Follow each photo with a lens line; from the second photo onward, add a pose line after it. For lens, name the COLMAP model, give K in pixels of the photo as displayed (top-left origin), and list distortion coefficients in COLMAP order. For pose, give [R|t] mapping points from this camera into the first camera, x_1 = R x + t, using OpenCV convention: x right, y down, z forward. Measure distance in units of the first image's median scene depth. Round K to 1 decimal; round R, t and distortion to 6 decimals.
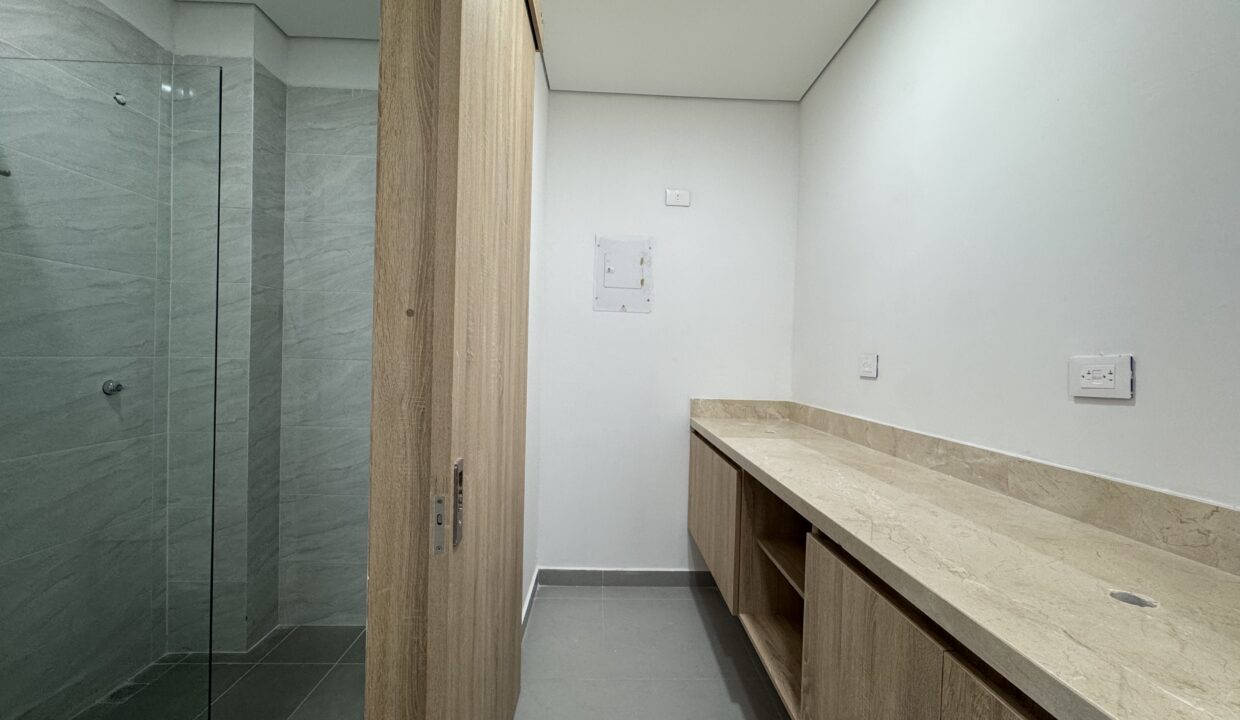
lens RADIAL K [[495.8, 0, 620.0], [0, 495.8, 360.0], [0, 0, 1]] dist [-0.002293, -0.000454]
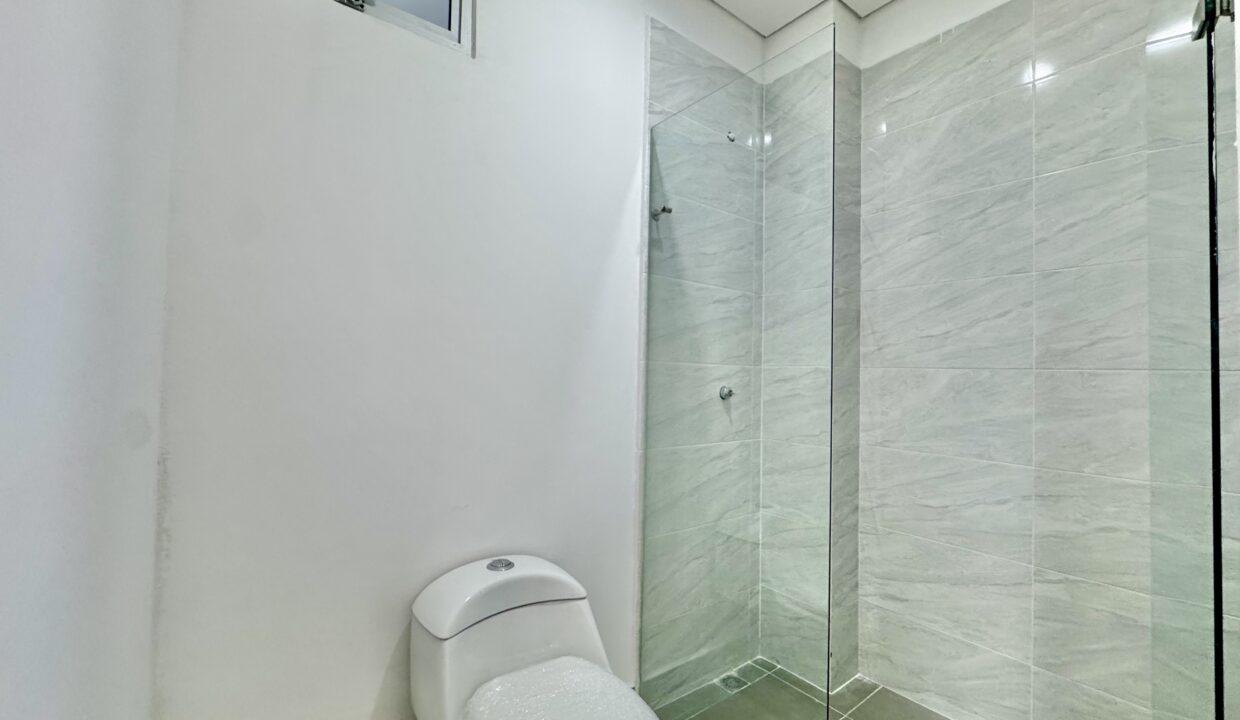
lens RADIAL K [[495.8, 0, 620.0], [0, 495.8, 360.0], [0, 0, 1]] dist [-0.002293, -0.000454]
pose [[0.587027, -0.037540, -0.808696, -0.240161], [-0.014521, 0.998275, -0.056881, 0.043977], [0.809437, 0.045134, 0.585470, 0.140901]]
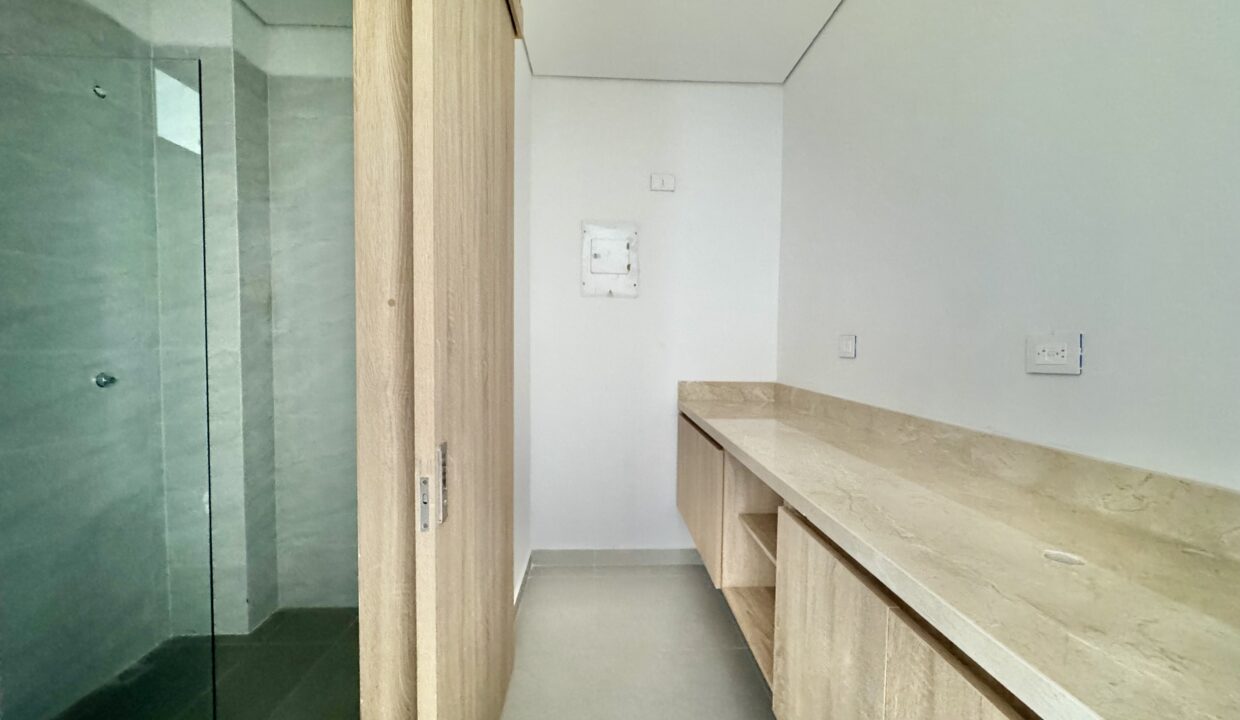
lens RADIAL K [[495.8, 0, 620.0], [0, 495.8, 360.0], [0, 0, 1]] dist [-0.002293, -0.000454]
pose [[0.999836, -0.016040, 0.008457, 0.022250], [0.015767, 0.999384, 0.031351, -0.000282], [-0.008955, -0.031212, 0.999473, -0.023142]]
